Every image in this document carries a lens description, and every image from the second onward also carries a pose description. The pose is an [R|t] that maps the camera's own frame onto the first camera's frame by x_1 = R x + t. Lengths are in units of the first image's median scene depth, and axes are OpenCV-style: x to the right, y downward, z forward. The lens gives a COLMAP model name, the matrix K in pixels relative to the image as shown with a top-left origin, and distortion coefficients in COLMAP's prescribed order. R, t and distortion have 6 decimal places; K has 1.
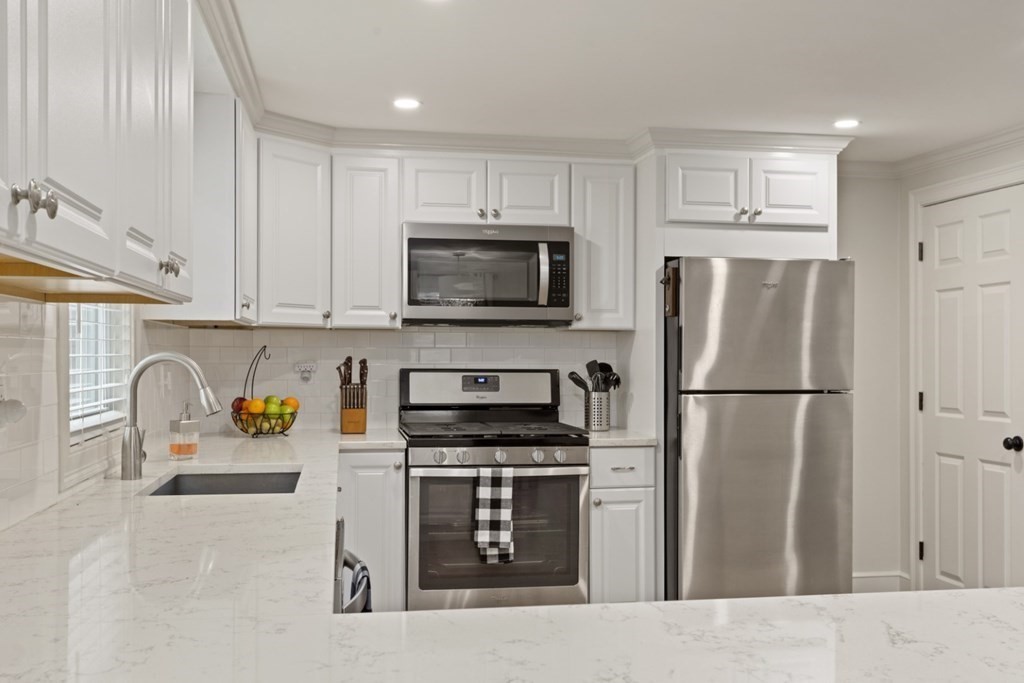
lens RADIAL K [[998.6, 0, 513.1], [0, 998.6, 355.2], [0, 0, 1]] dist [0.001254, 0.002354]
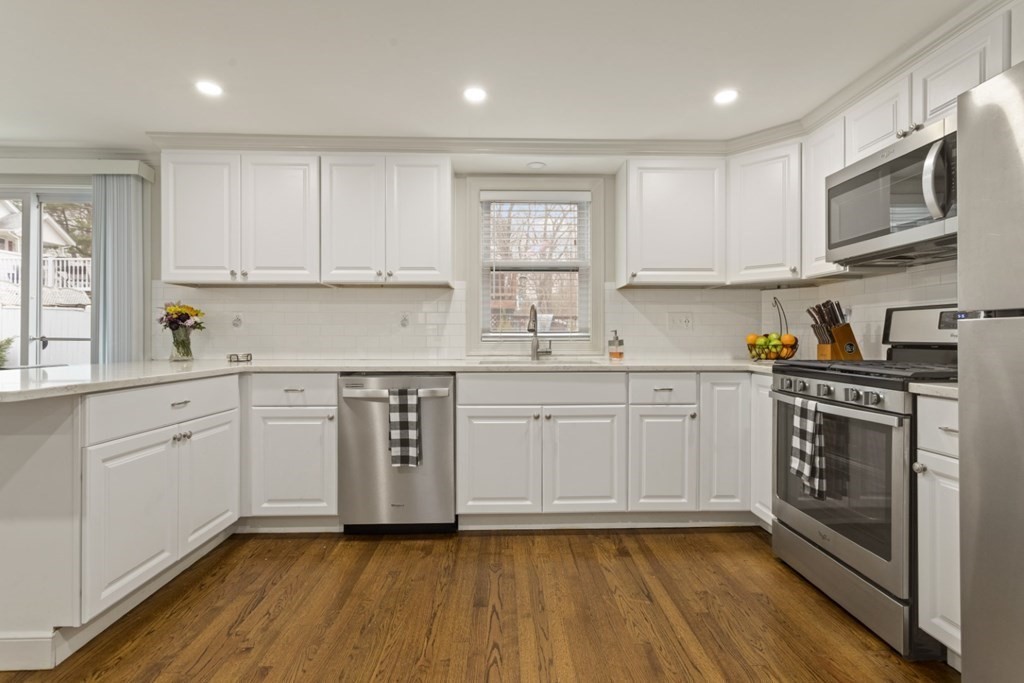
lens RADIAL K [[487.0, 0, 514.7], [0, 487.0, 337.4], [0, 0, 1]] dist [0.003008, 0.001397]
pose [[-0.144241, -0.003389, -0.989537, 0.481552], [-0.001461, 0.999994, -0.003212, 0.049132], [0.989541, 0.000982, -0.144245, 0.733239]]
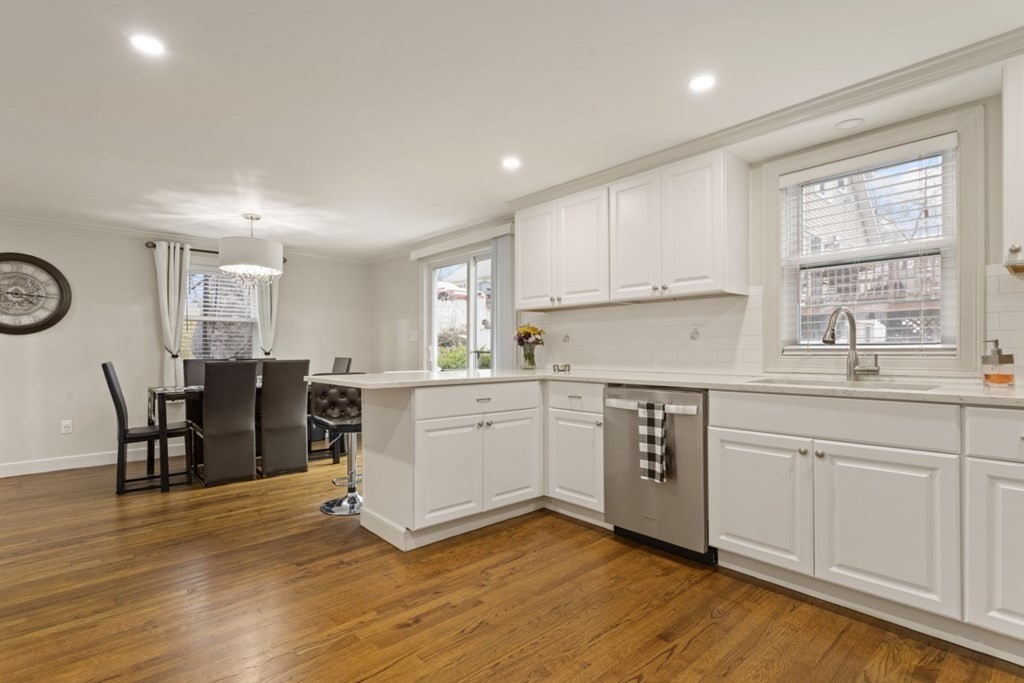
lens RADIAL K [[492.8, 0, 514.7], [0, 492.8, 350.3], [0, 0, 1]] dist [-0.000336, 0.000502]
pose [[-0.849644, -0.000867, -0.527356, 0.373920], [-0.000594, 1.000000, -0.000687, 0.046607], [0.527356, -0.000271, -0.849644, 0.931102]]
